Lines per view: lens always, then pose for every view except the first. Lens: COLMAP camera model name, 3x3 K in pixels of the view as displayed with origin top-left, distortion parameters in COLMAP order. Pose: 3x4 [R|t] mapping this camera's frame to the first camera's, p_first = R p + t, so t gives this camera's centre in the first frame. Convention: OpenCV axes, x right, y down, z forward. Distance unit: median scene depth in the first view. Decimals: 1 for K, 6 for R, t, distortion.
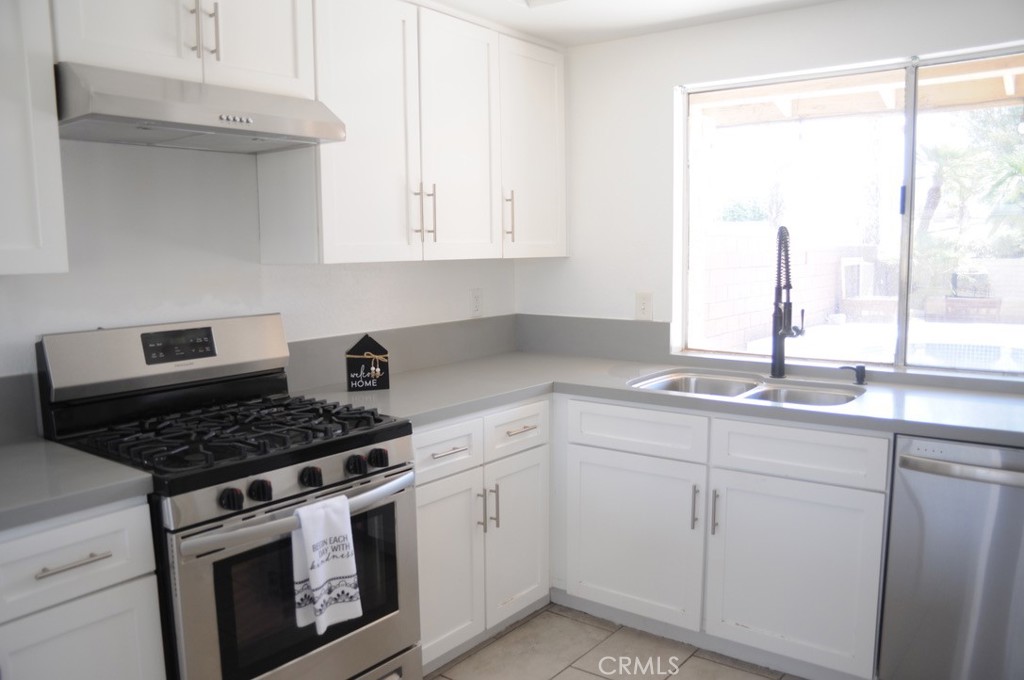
lens RADIAL K [[805.0, 0, 512.9], [0, 805.0, 353.8], [0, 0, 1]] dist [-0.159372, 0.146663]
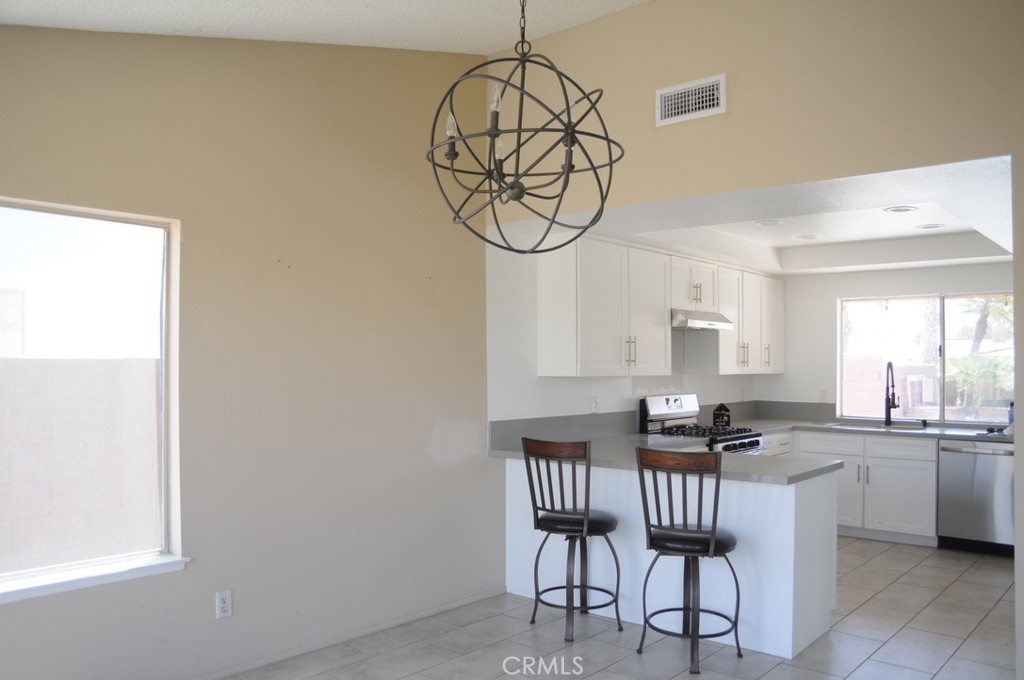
lens RADIAL K [[805.0, 0, 512.9], [0, 805.0, 353.8], [0, 0, 1]] dist [-0.159372, 0.146663]
pose [[0.997420, 0.017116, -0.069717, -0.647638], [-0.026736, 0.989862, -0.139493, 0.180366], [0.066623, 0.140997, 0.987766, -1.457108]]
